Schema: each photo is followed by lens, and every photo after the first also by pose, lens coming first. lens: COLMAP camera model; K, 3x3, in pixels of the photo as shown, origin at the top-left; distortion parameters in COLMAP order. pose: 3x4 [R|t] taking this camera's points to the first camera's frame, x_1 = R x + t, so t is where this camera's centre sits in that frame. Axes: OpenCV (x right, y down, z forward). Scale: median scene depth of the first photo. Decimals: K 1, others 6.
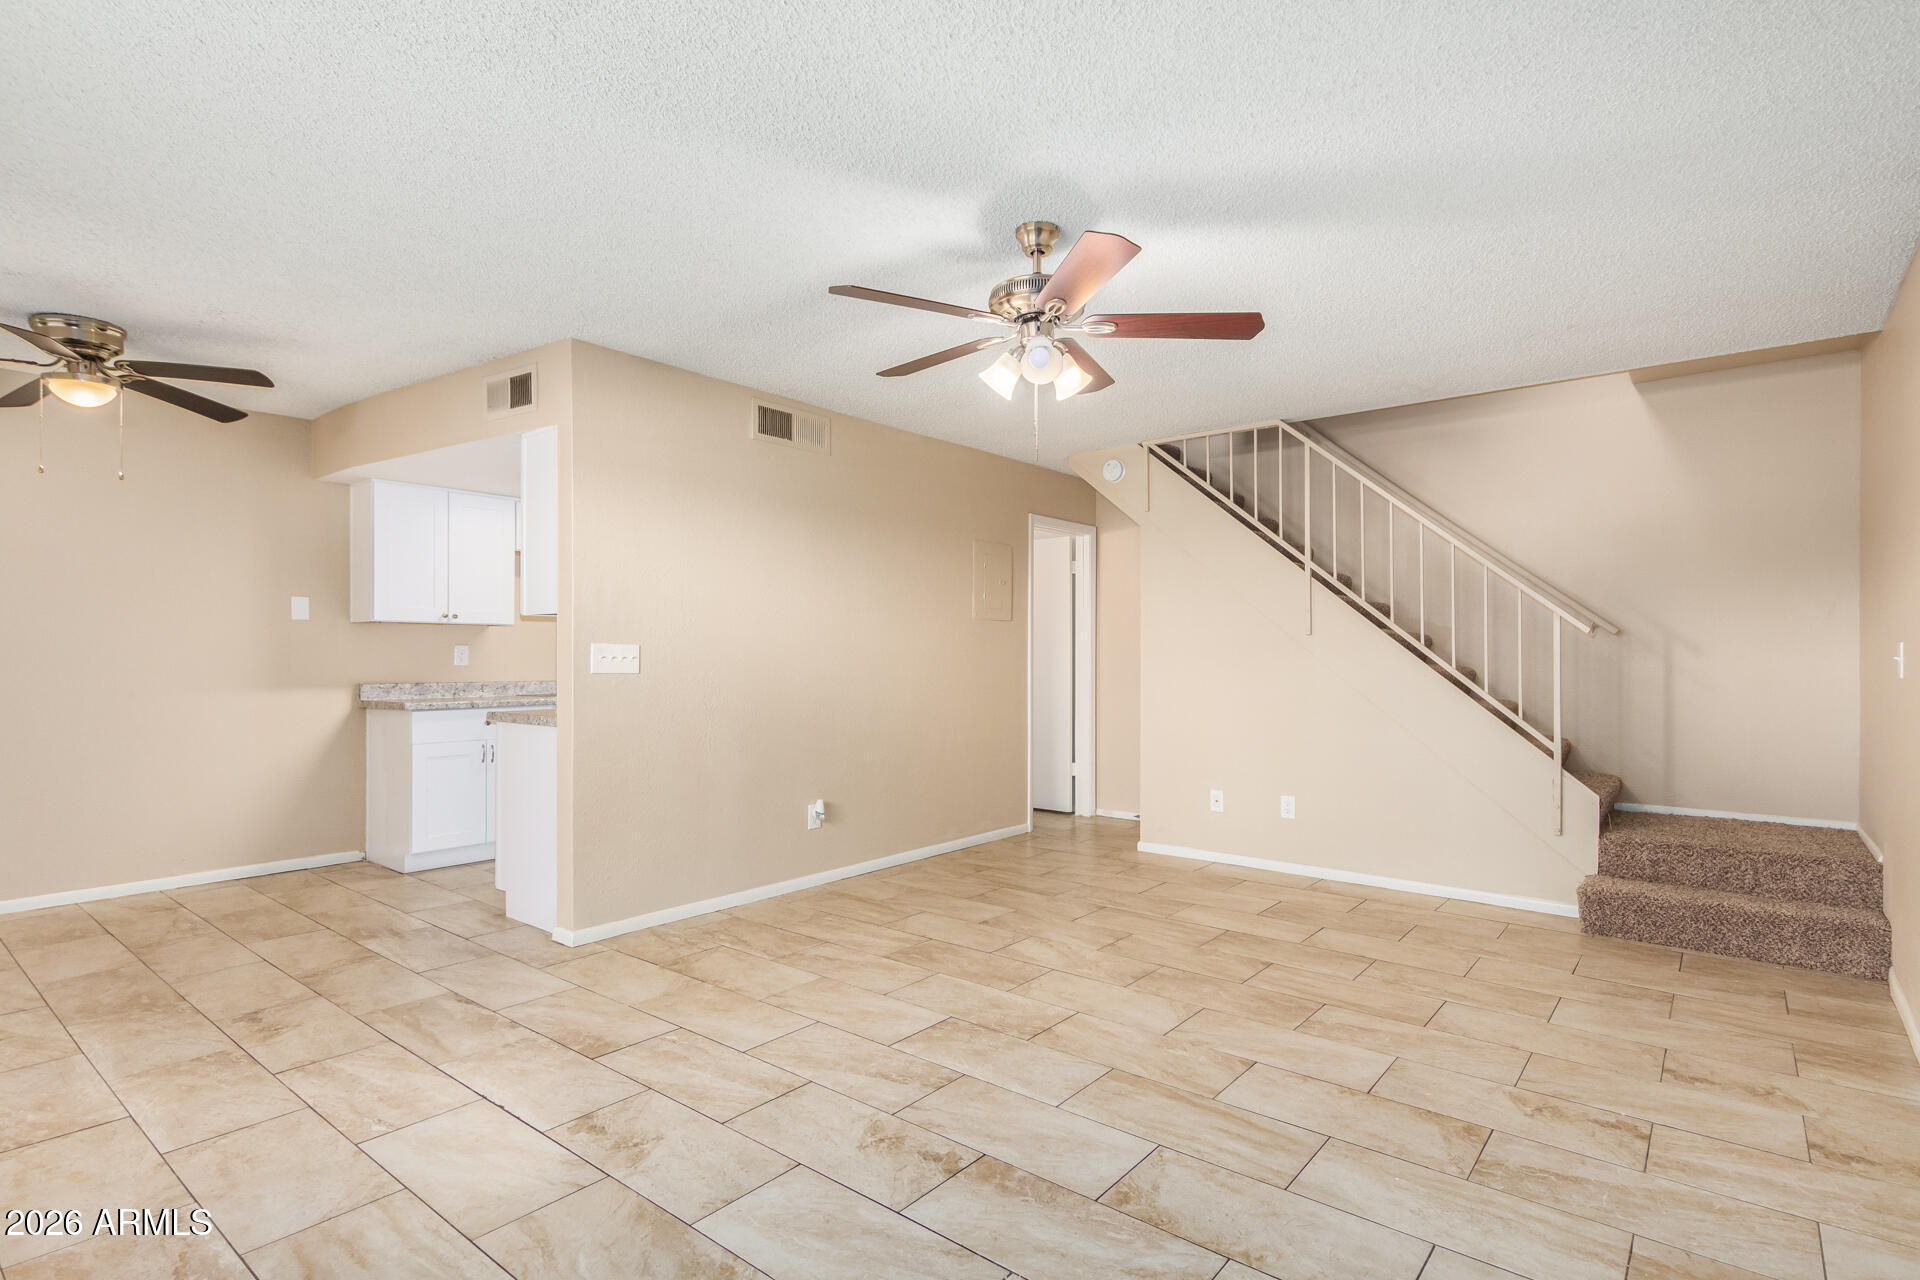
lens RADIAL K [[944.5, 0, 970.7], [0, 944.5, 648.4], [0, 0, 1]] dist [0.024496, -0.009230]
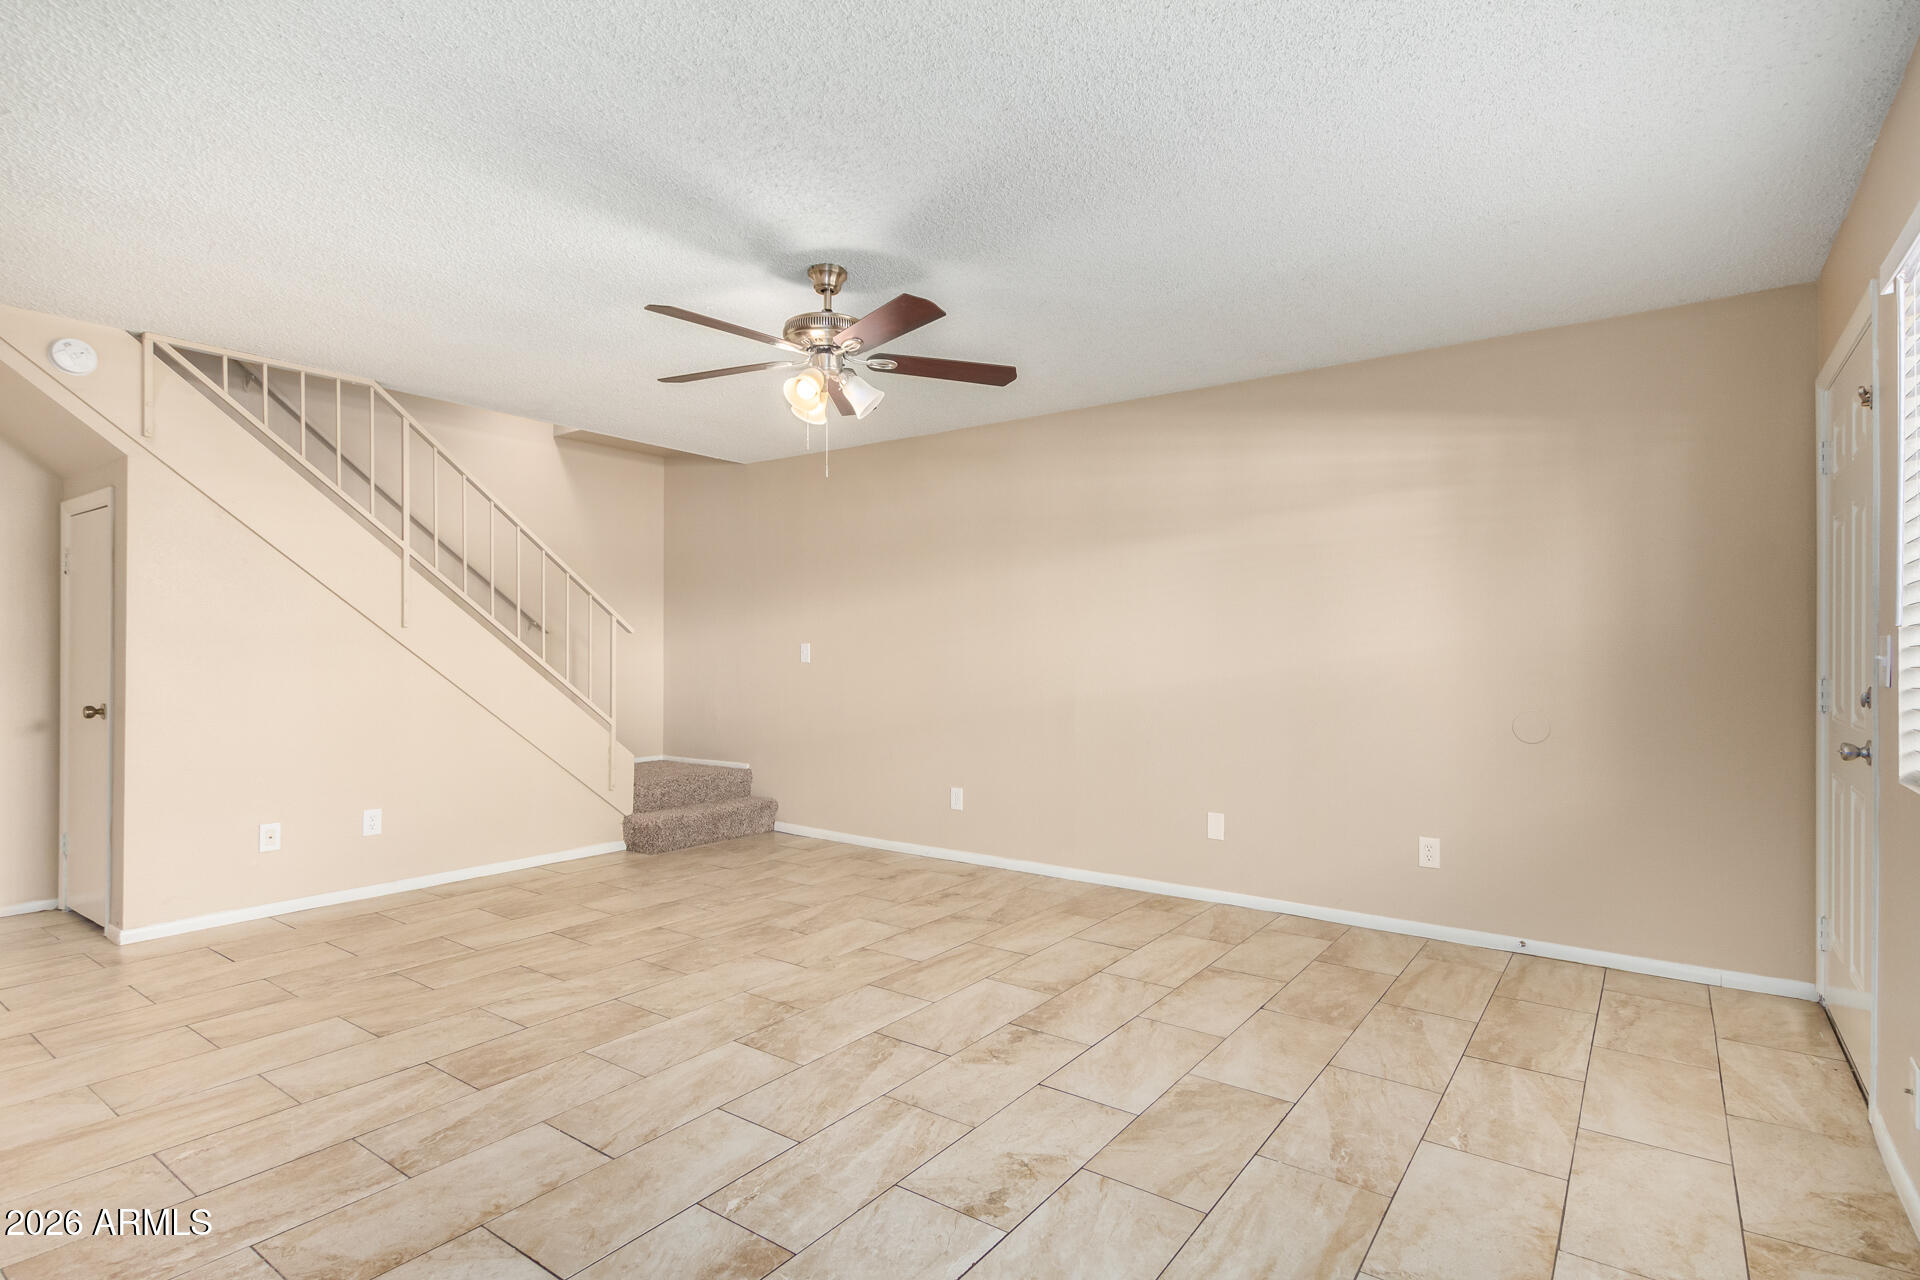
lens RADIAL K [[944.5, 0, 970.7], [0, 944.5, 648.4], [0, 0, 1]] dist [0.024496, -0.009230]
pose [[-0.050578, 0.002400, 0.998717, -0.971256], [-0.012544, 0.999917, -0.003038, 0.002567], [-0.998641, -0.012682, -0.050544, 0.823754]]
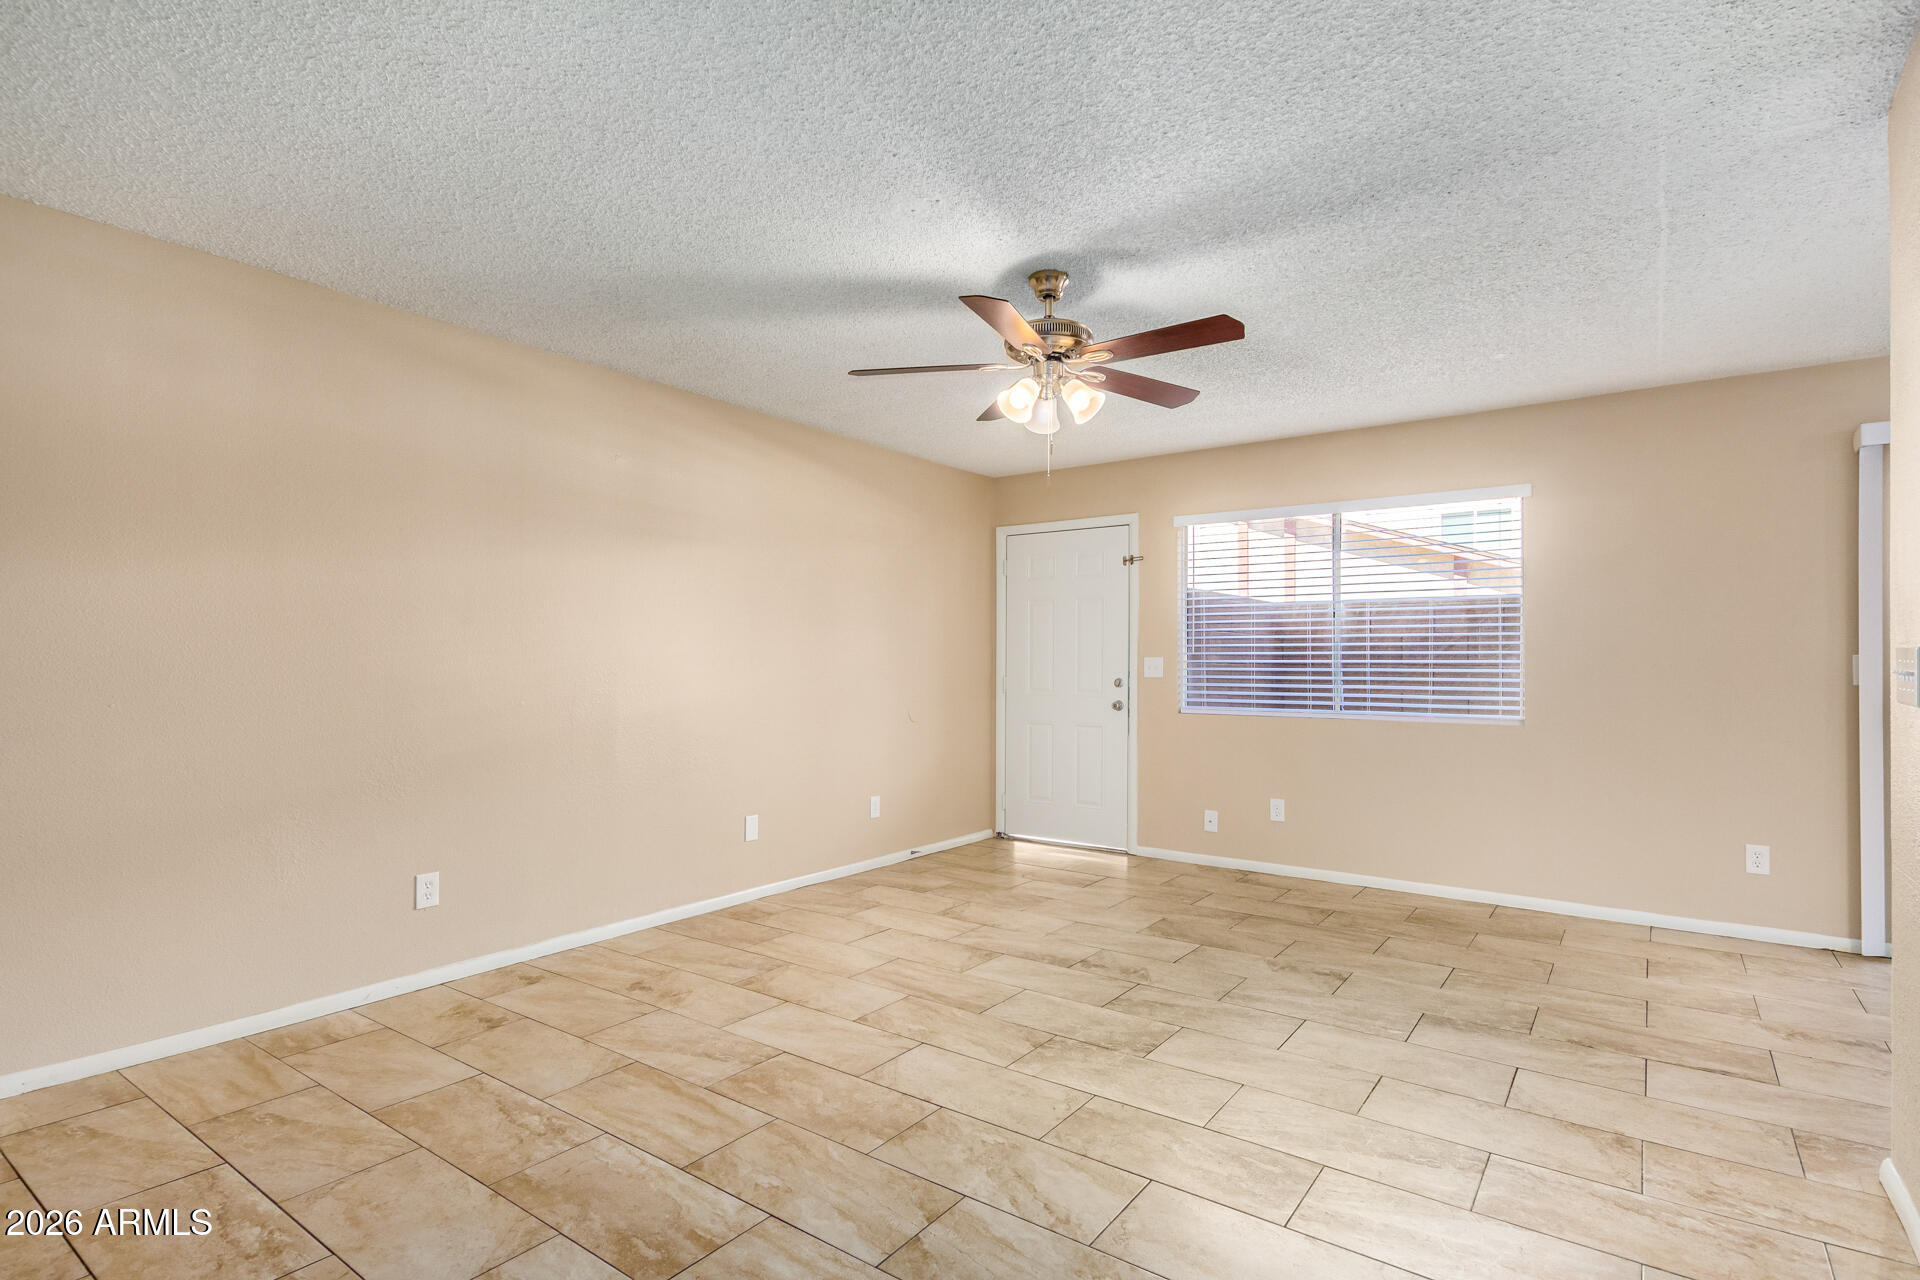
lens RADIAL K [[951.2, 0, 969.2], [0, 951.2, 649.4], [0, 0, 1]] dist [0.019496, -0.002128]
pose [[-0.998681, -0.005542, -0.051036, 0.199198], [-0.004253, 0.999670, -0.025339, 0.016409], [0.051159, -0.025089, -0.998375, 1.938145]]
